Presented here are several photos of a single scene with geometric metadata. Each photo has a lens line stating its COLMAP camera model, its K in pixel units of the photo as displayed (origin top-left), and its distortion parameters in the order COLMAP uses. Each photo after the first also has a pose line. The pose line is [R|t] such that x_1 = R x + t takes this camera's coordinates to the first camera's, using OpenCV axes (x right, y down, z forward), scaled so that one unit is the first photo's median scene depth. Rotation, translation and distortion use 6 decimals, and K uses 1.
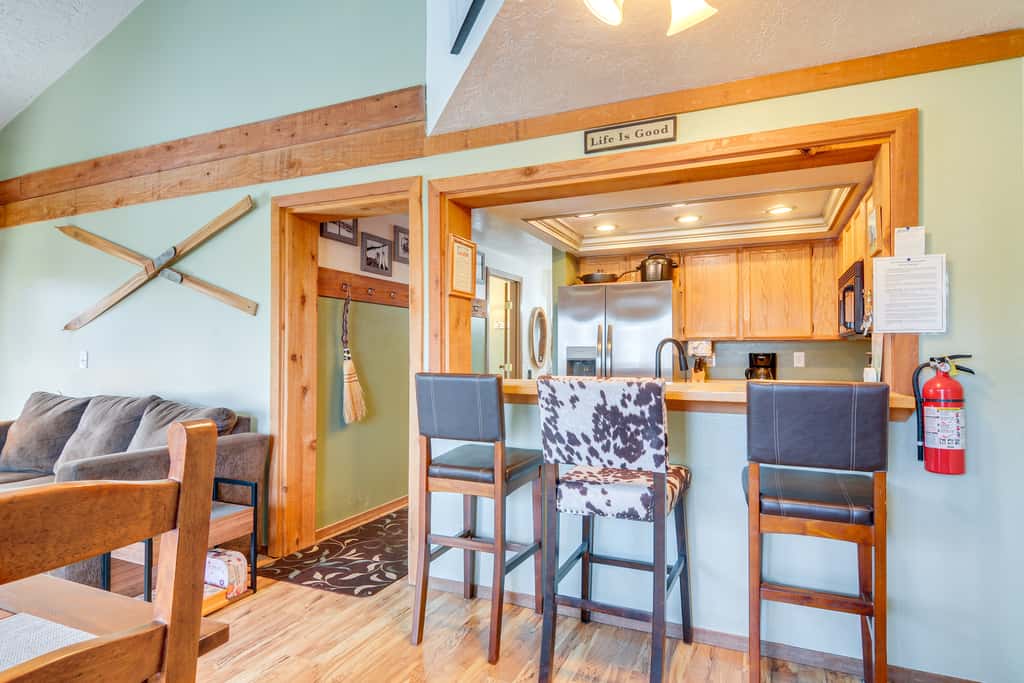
lens RADIAL K [[529.0, 0, 531.7], [0, 529.0, 351.4], [0, 0, 1]] dist [0.009401, -0.005520]
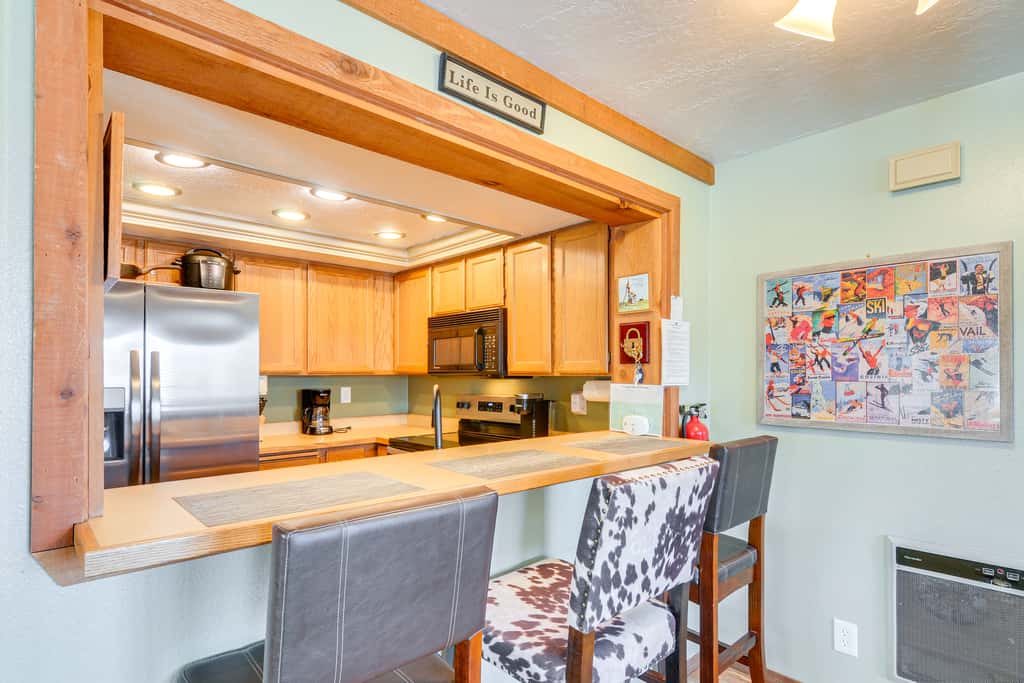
lens RADIAL K [[529.0, 0, 502.2], [0, 529.0, 369.1], [0, 0, 1]] dist [0.009401, -0.005520]
pose [[0.426752, 0.006059, 0.904348, -0.328064], [-0.005886, 0.999975, -0.003922, -0.040805], [-0.904350, -0.003649, 0.426777, 0.534412]]
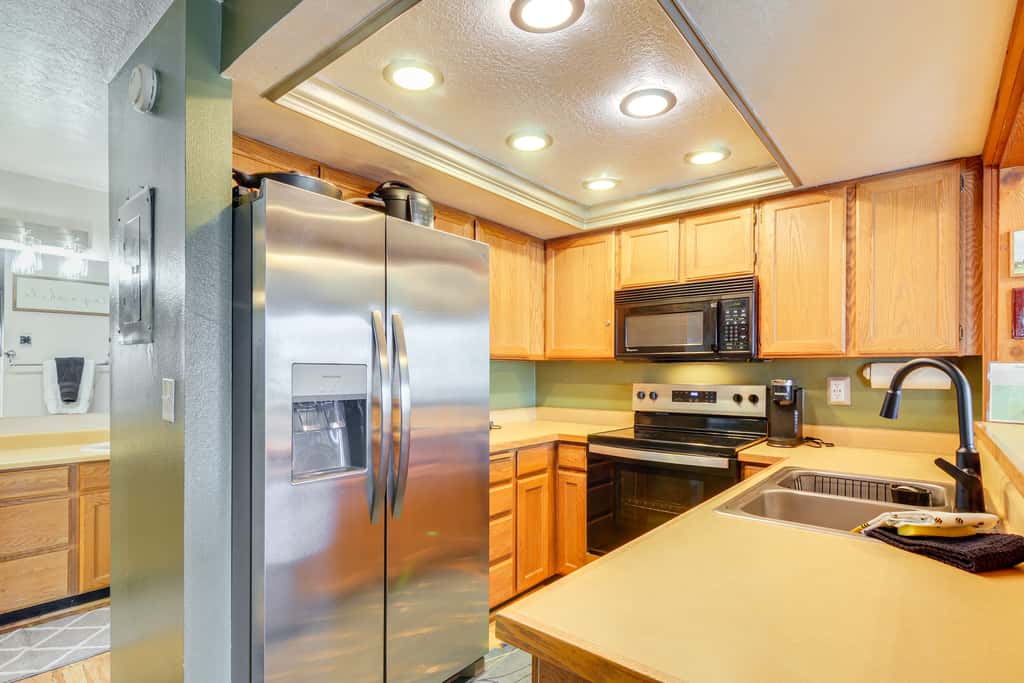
lens RADIAL K [[516.4, 0, 508.0], [0, 516.4, 371.7], [0, 0, 1]] dist [0.017333, -0.009078]
pose [[0.299040, 0.000047, 0.954241, -0.314773], [-0.011790, 0.999924, 0.003646, -0.007544], [-0.954168, -0.012341, 0.299018, 1.108590]]
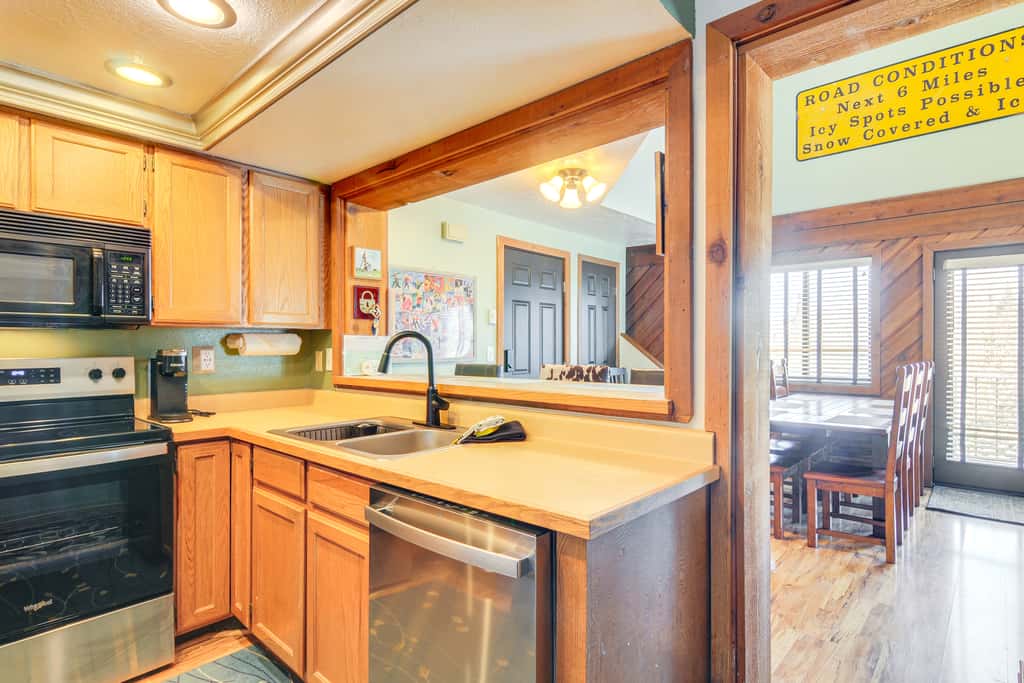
lens RADIAL K [[529.0, 0, 536.0], [0, 529.0, 346.5], [0, 0, 1]] dist [0.009401, -0.005520]
pose [[-0.949446, -0.000133, 0.313932, -0.140420], [-0.002089, 0.999980, -0.005895, 0.002176], [-0.313925, -0.006253, -0.949427, 1.519003]]
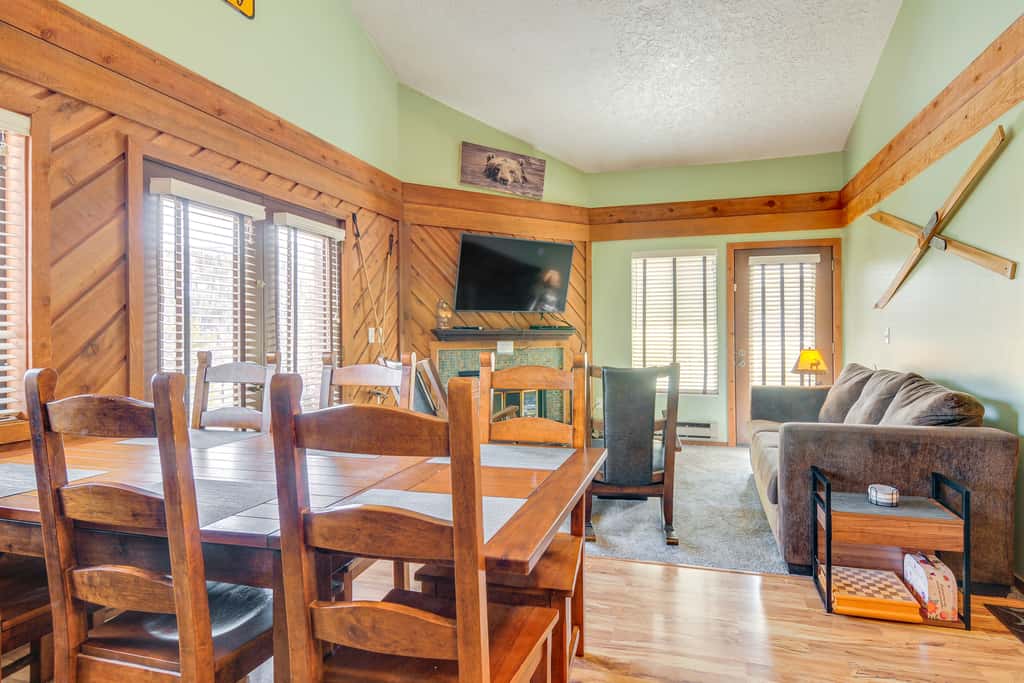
lens RADIAL K [[529.0, 0, 540.3], [0, 529.0, 332.5], [0, 0, 1]] dist [0.009401, -0.005520]
pose [[0.118152, 0.000417, -0.992995, 0.164903], [0.008967, 0.999959, 0.001487, 0.003017], [0.992955, -0.009080, 0.118143, 0.238584]]
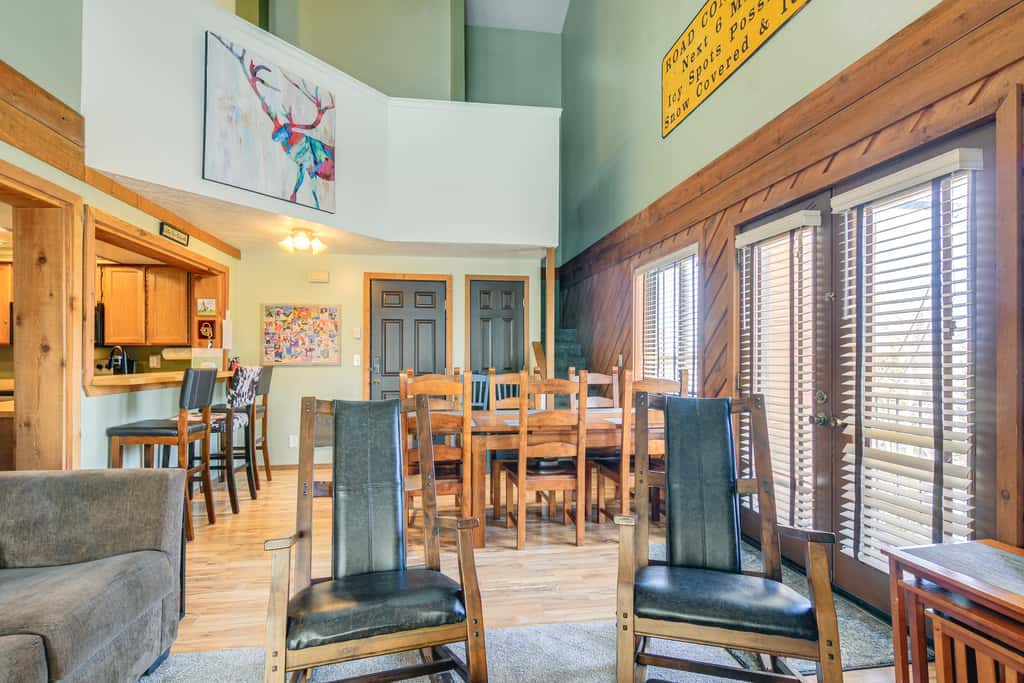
lens RADIAL K [[494.2, 0, 502.7], [0, 494.2, 350.9], [0, 0, 1]] dist [0.012798, -0.004038]
pose [[-0.516265, 0.009007, 0.856382, -1.400222], [-0.003028, 0.999919, -0.012342, 0.002159], [-0.856424, -0.008965, -0.516196, 0.699482]]
